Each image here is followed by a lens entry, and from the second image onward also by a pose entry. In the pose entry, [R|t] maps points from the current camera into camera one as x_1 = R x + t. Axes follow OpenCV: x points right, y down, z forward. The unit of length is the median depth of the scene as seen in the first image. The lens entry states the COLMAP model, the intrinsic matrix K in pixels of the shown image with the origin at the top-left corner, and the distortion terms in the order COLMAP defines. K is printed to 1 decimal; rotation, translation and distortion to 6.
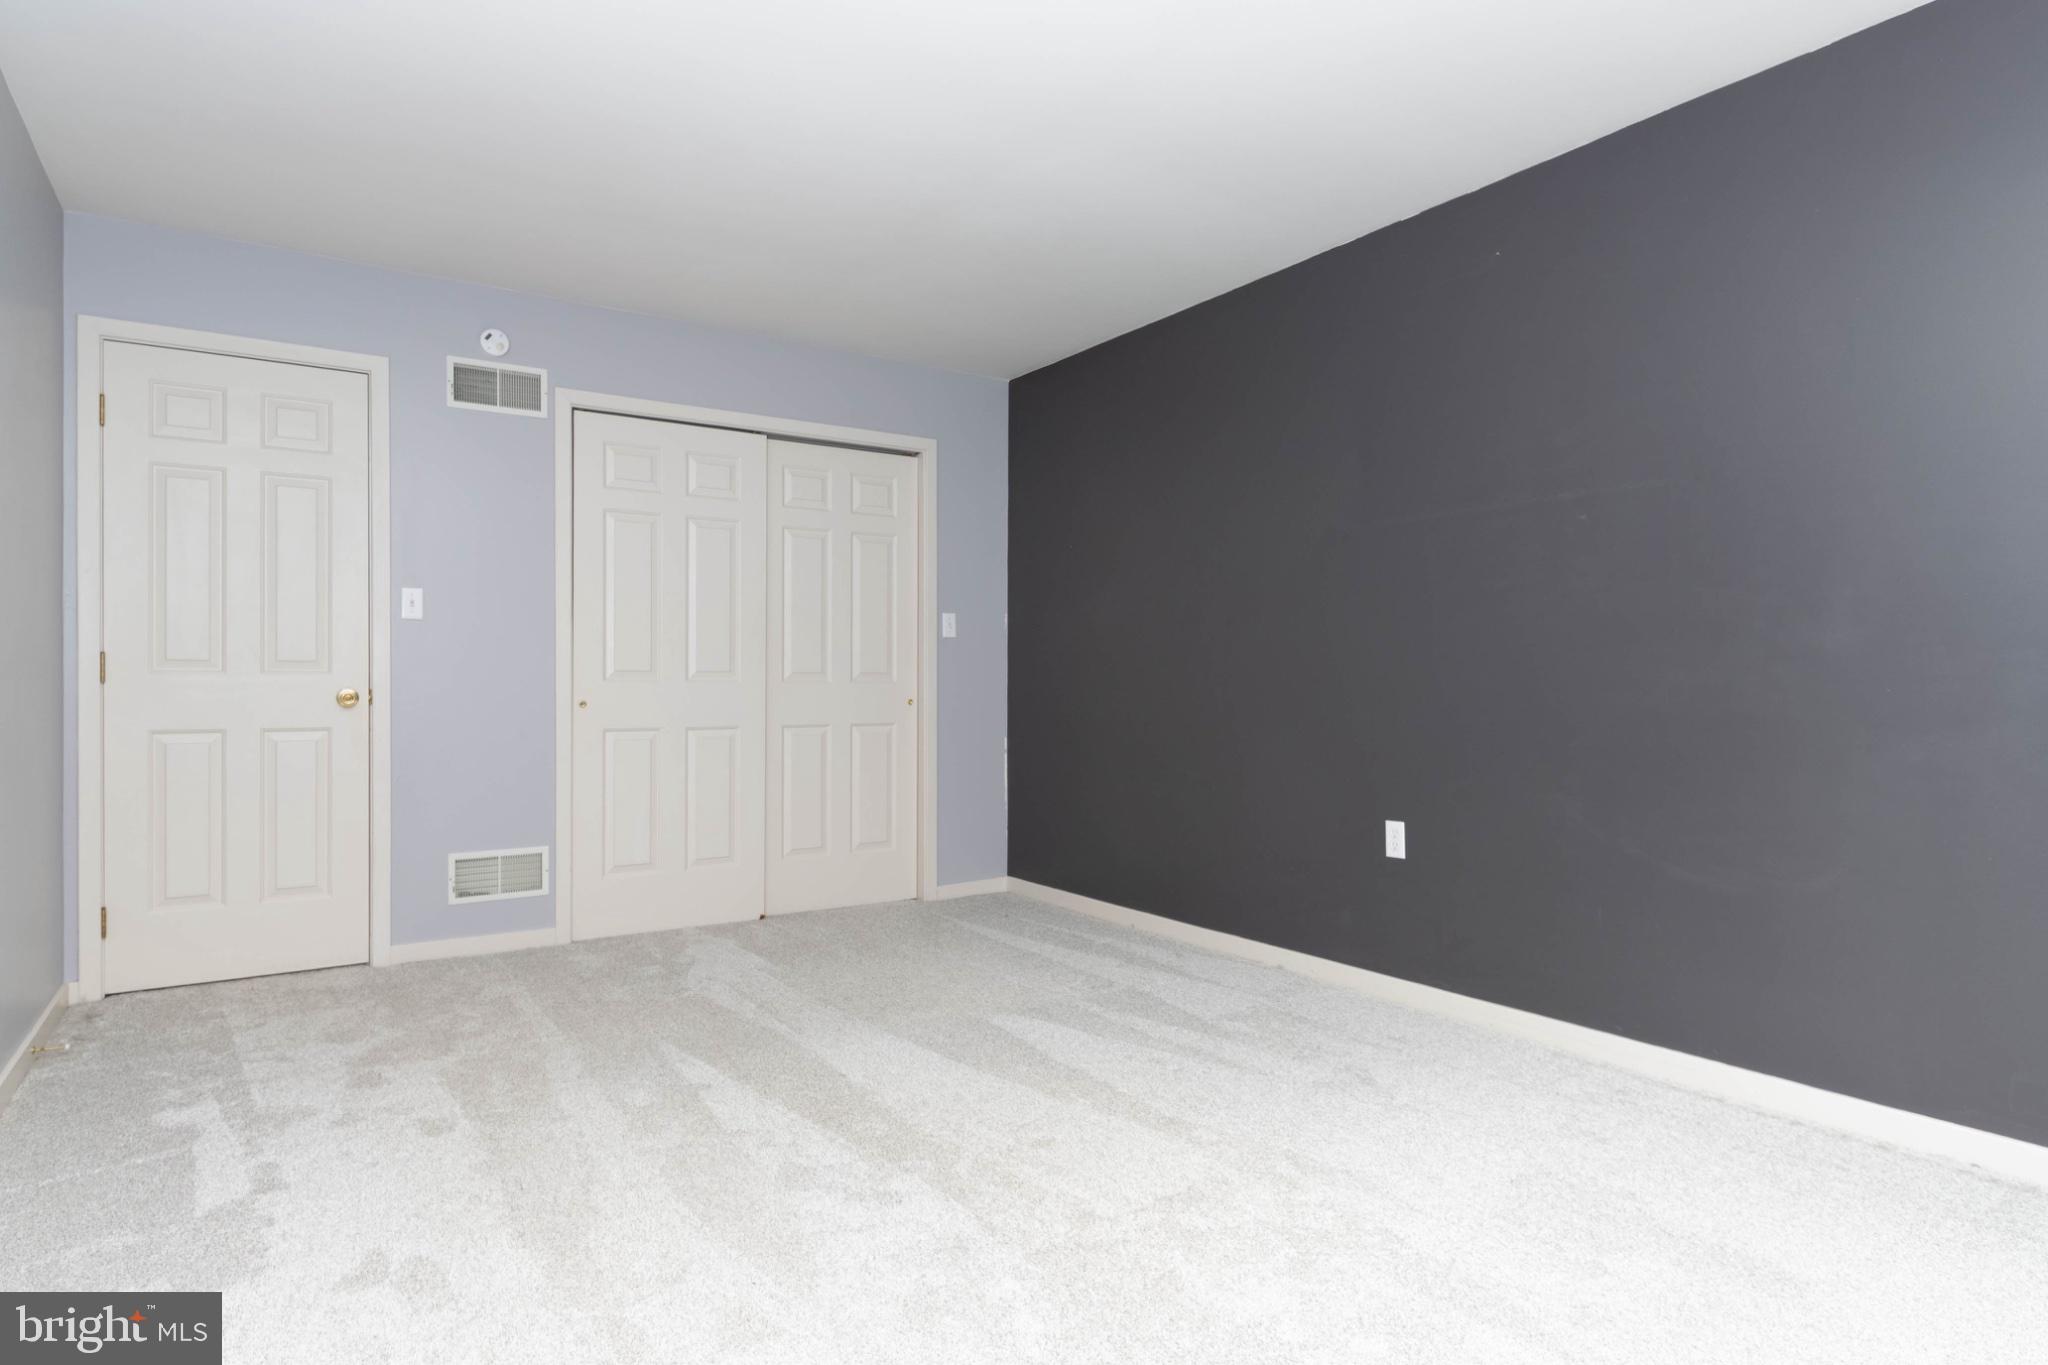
lens RADIAL K [[1127.9, 0, 1073.4], [0, 1127.9, 689.1], [0, 0, 1]] dist [-0.000520, -0.001702]
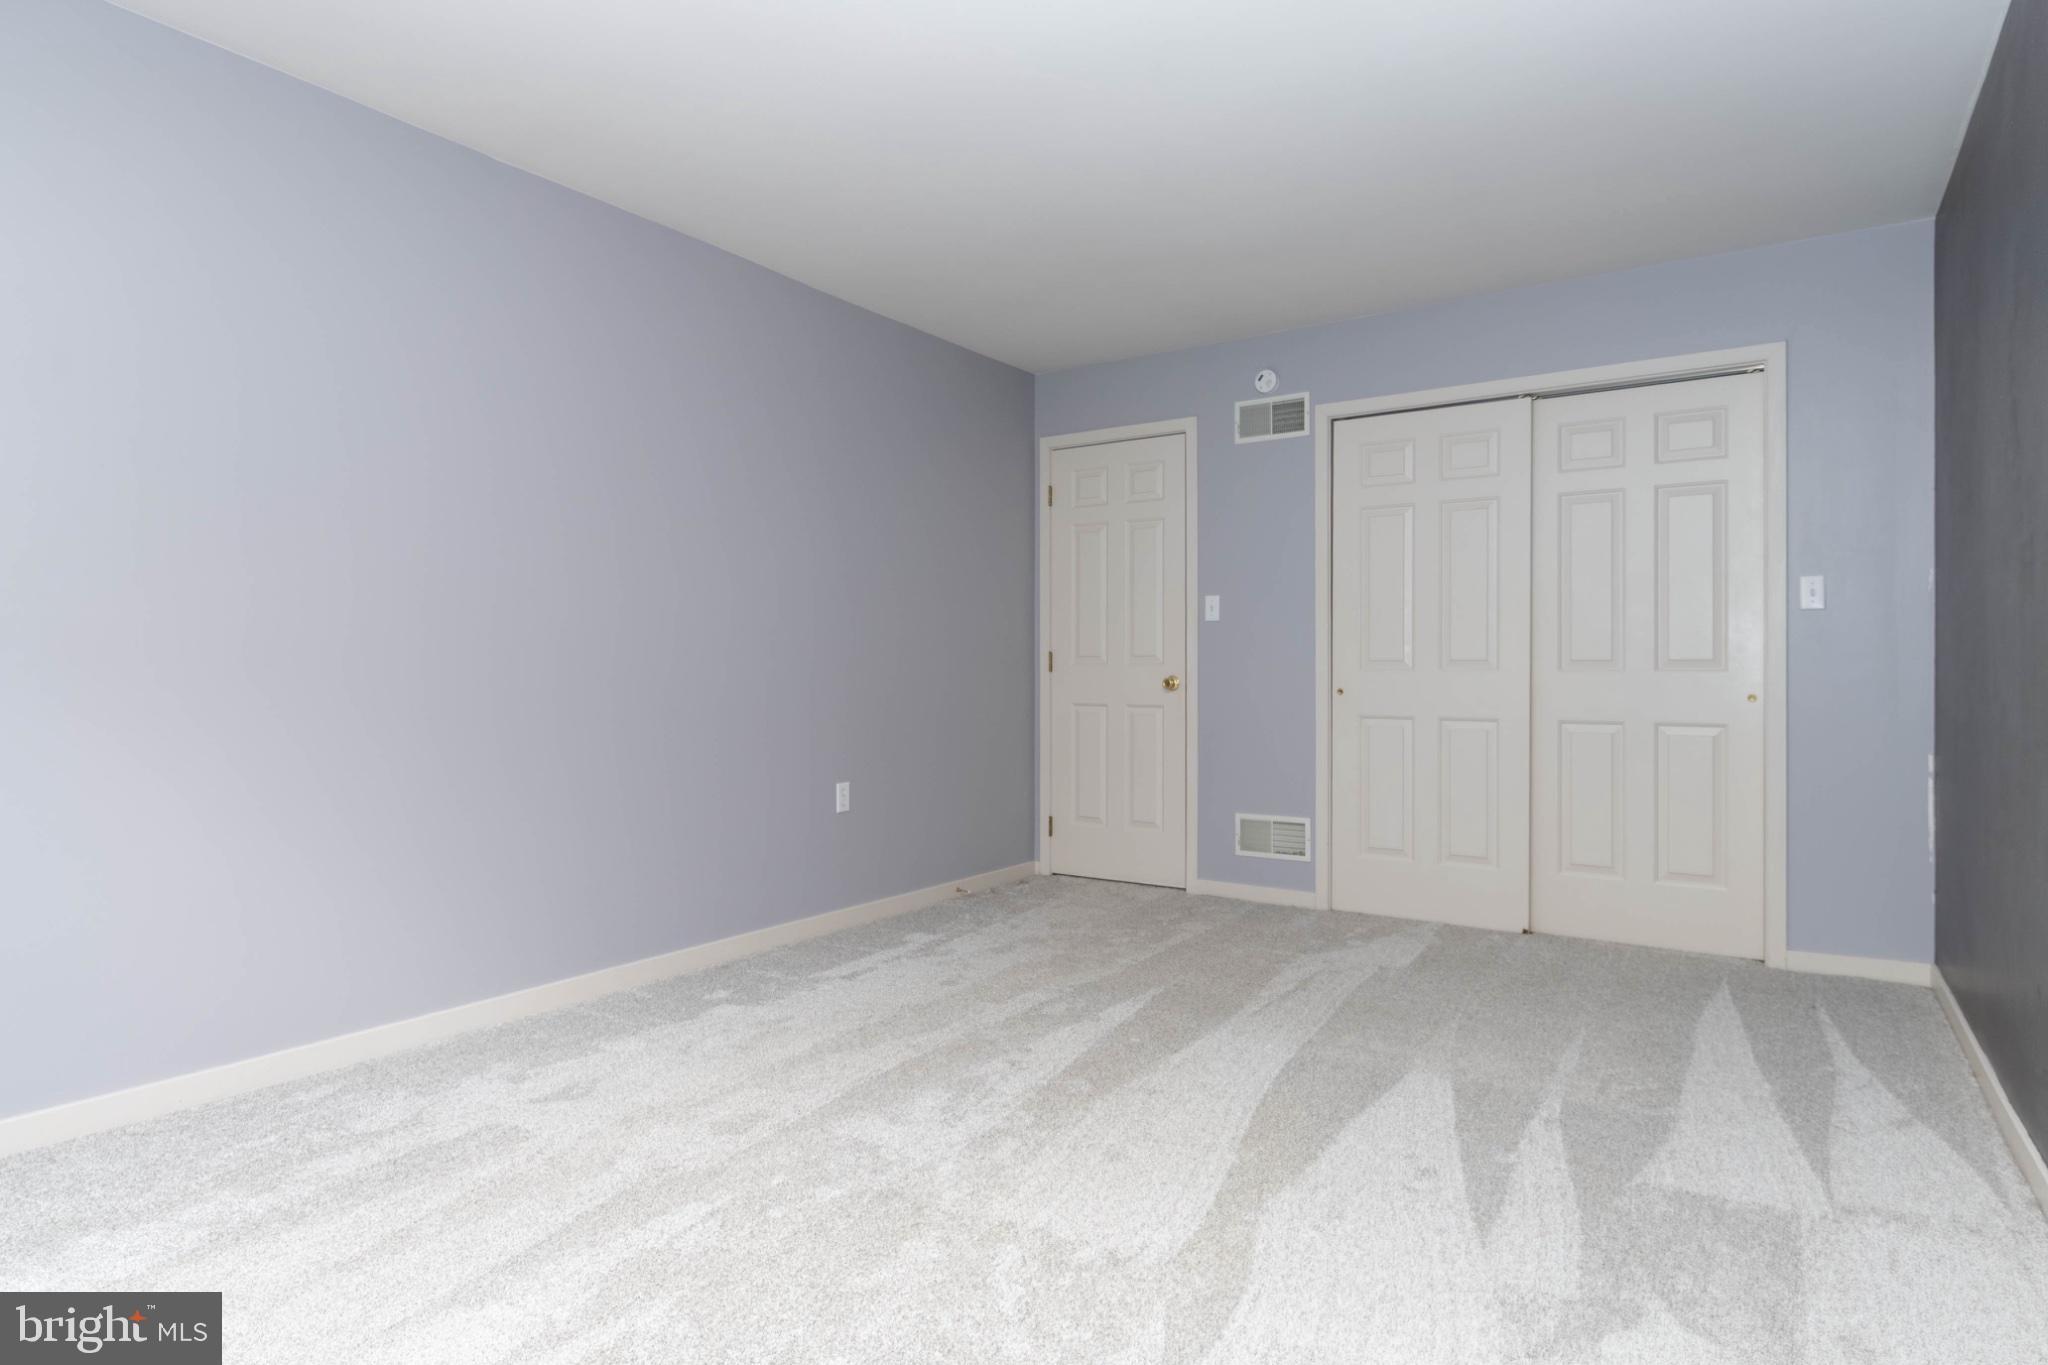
lens RADIAL K [[1127.9, 0, 1026.6], [0, 1127.9, 674.4], [0, 0, 1]] dist [-0.000520, -0.001702]
pose [[0.358157, 0.000571, -0.933661, 0.507639], [-0.008103, 0.999964, -0.002497, 0.002163], [0.933626, 0.008459, 0.358148, 0.362028]]
